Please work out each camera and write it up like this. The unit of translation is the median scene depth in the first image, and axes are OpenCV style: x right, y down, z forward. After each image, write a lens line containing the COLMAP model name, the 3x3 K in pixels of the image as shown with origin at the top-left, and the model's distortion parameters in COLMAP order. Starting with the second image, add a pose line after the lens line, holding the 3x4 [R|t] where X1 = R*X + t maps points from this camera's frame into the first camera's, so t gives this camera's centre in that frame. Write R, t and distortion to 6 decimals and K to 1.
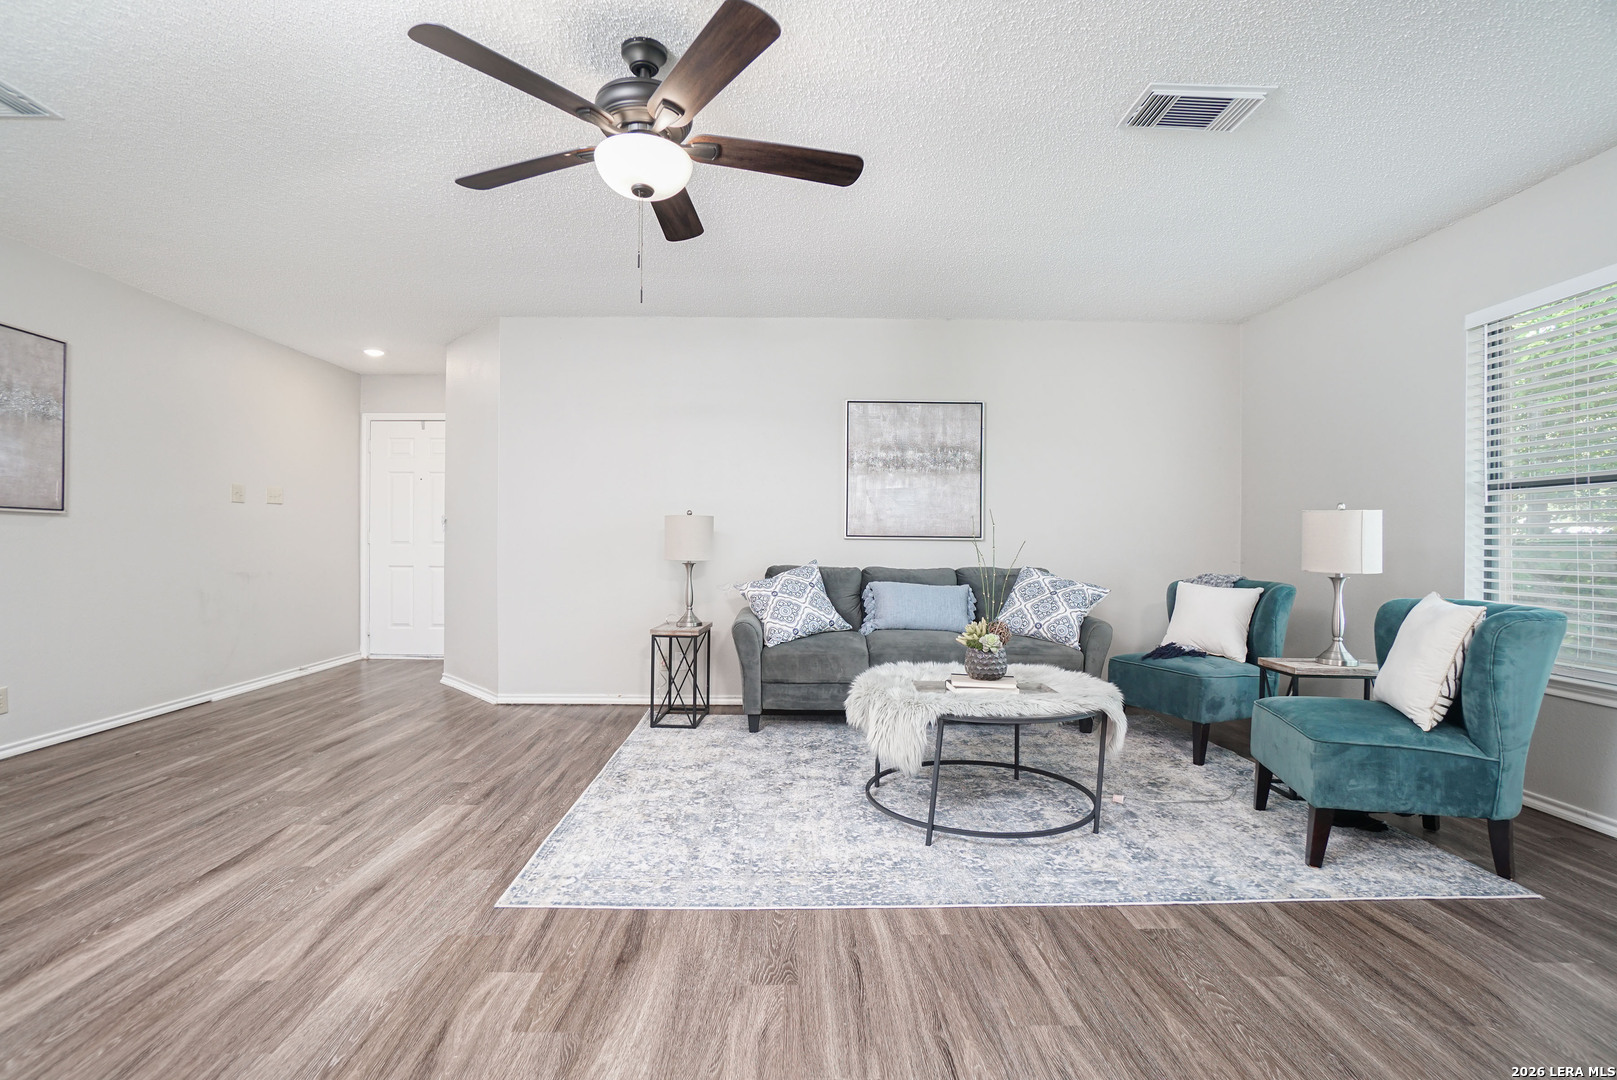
lens RADIAL K [[797.6, 0, 770.9], [0, 797.6, 534.1], [0, 0, 1]] dist [-0.047983, 0.018726]
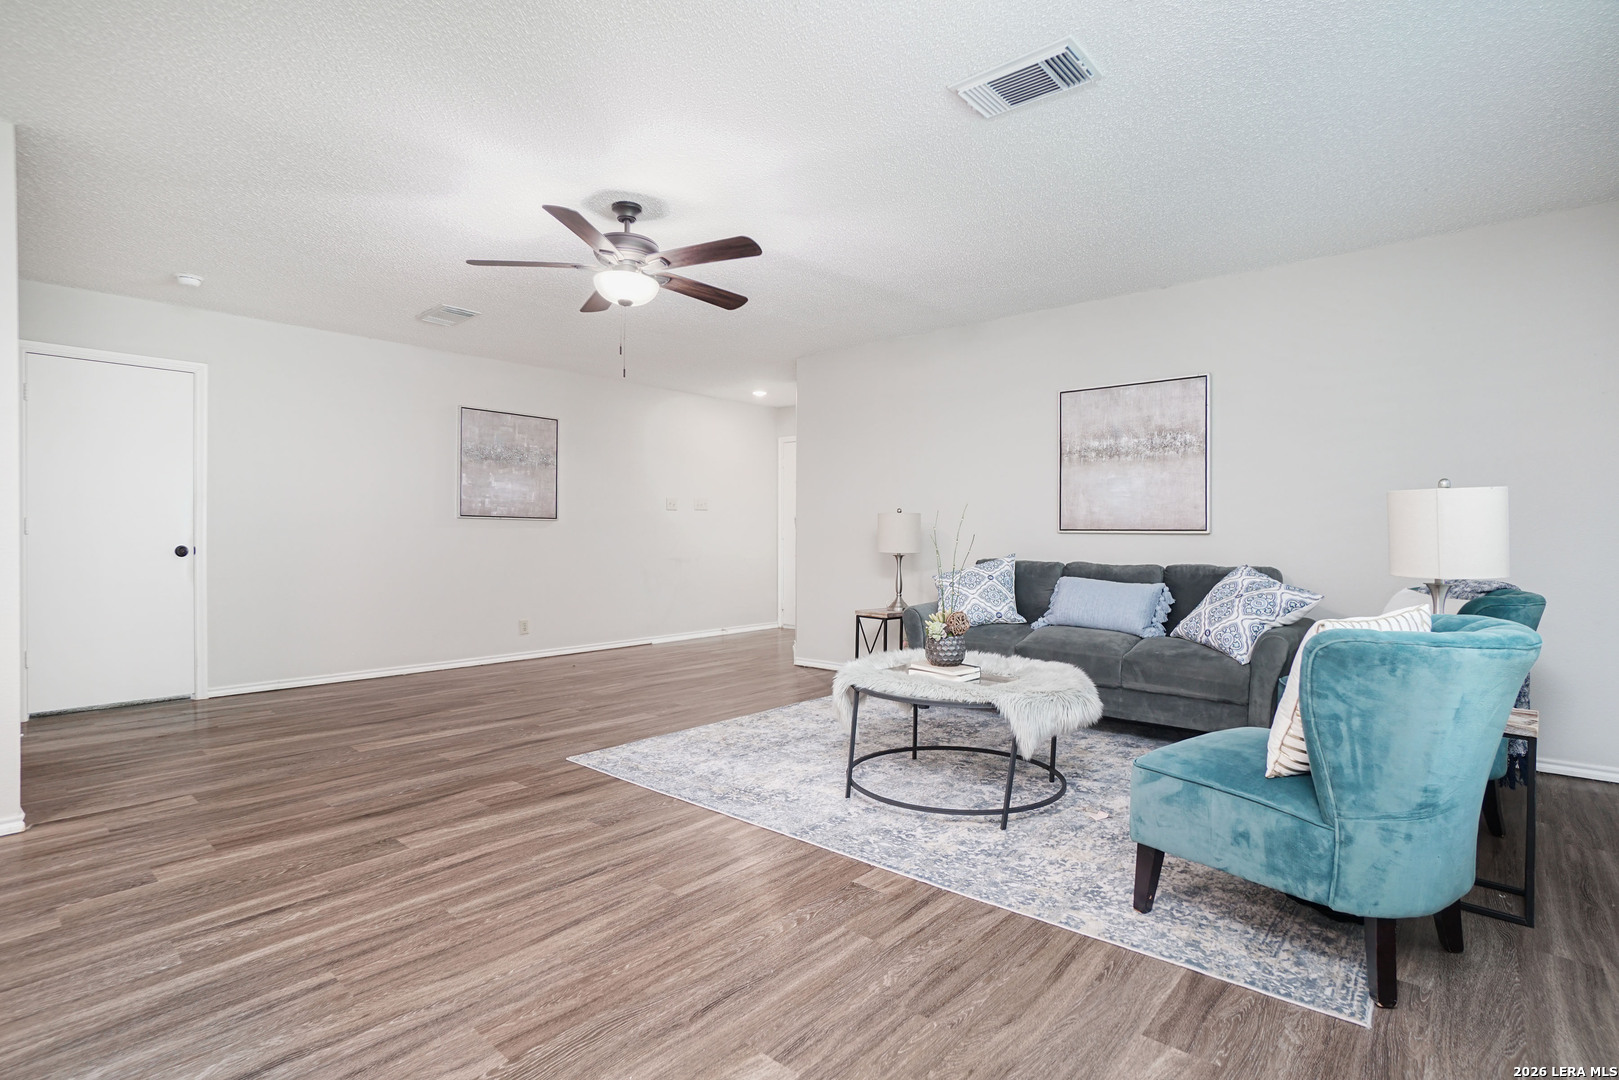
lens RADIAL K [[798.6, 0, 764.0], [0, 798.6, 532.0], [0, 0, 1]] dist [-0.047983, 0.018726]
pose [[0.721781, -0.005358, -0.692101, 0.803755], [0.008096, 0.999967, 0.000702, 0.002147], [0.692074, -0.006110, 0.721801, 0.068721]]
